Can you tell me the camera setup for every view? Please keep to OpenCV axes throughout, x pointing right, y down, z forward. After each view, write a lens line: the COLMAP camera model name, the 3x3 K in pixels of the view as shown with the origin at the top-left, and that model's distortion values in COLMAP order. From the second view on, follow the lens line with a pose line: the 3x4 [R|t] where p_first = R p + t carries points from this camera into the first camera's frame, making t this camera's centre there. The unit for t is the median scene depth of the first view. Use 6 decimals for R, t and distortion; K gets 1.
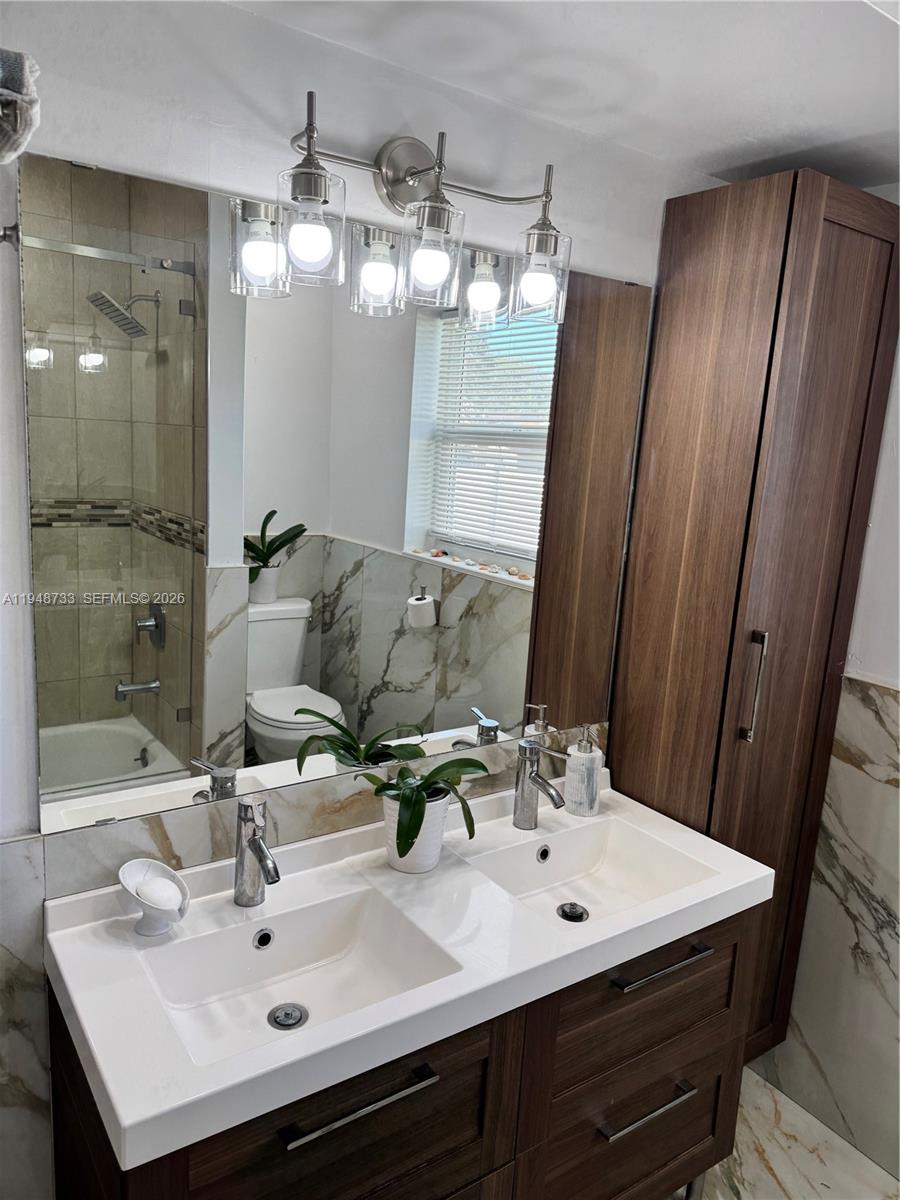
lens RADIAL K [[846.9, 0, 450.0], [0, 846.9, 600.0], [0, 0, 1]] dist [0.070045, -0.088343]
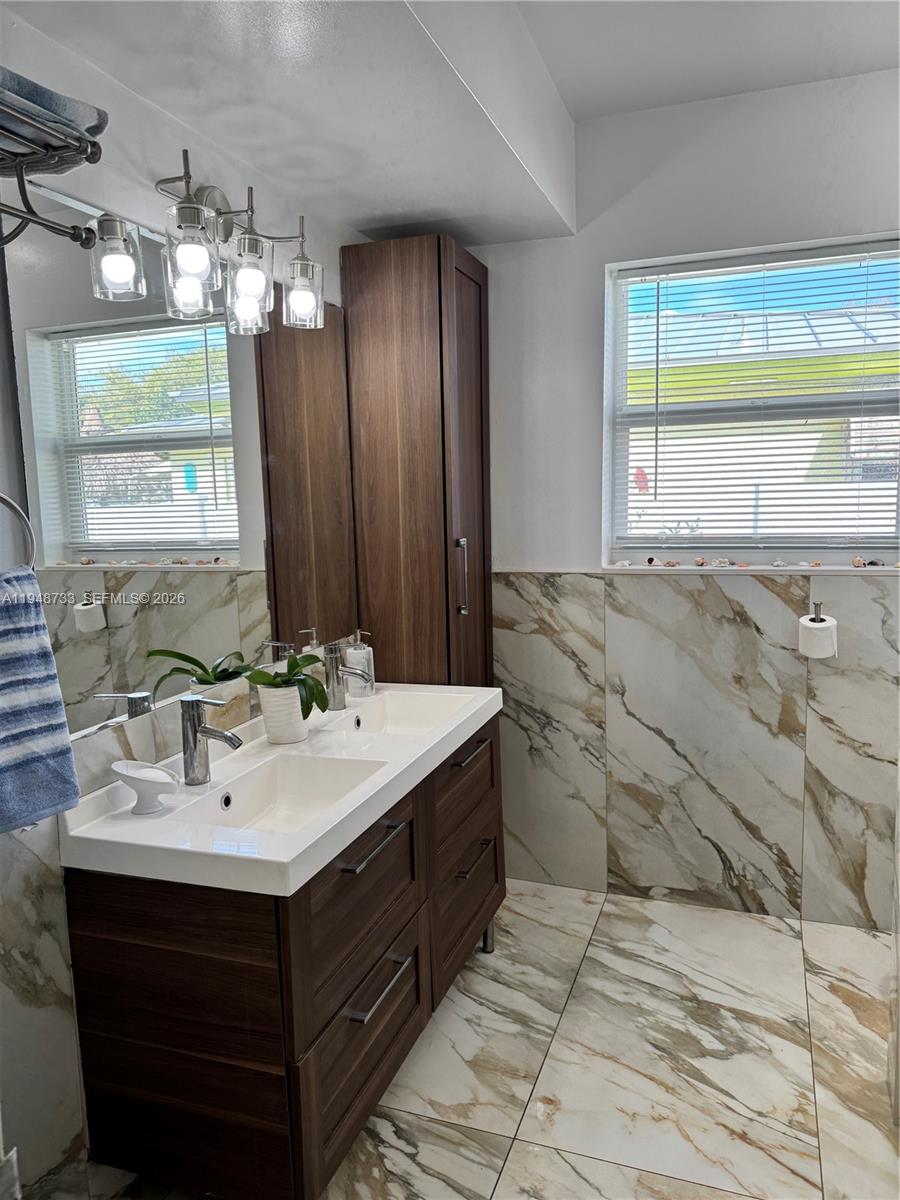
lens RADIAL K [[871.0, 0, 450.0], [0, 871.0, 600.0], [0, 0, 1]] dist [0.166196, -0.268605]
pose [[0.807880, -0.152881, 0.569172, -0.494034], [0.184780, 0.982778, 0.001701, 0.124237], [-0.559630, 0.103797, 0.822217, -0.218987]]
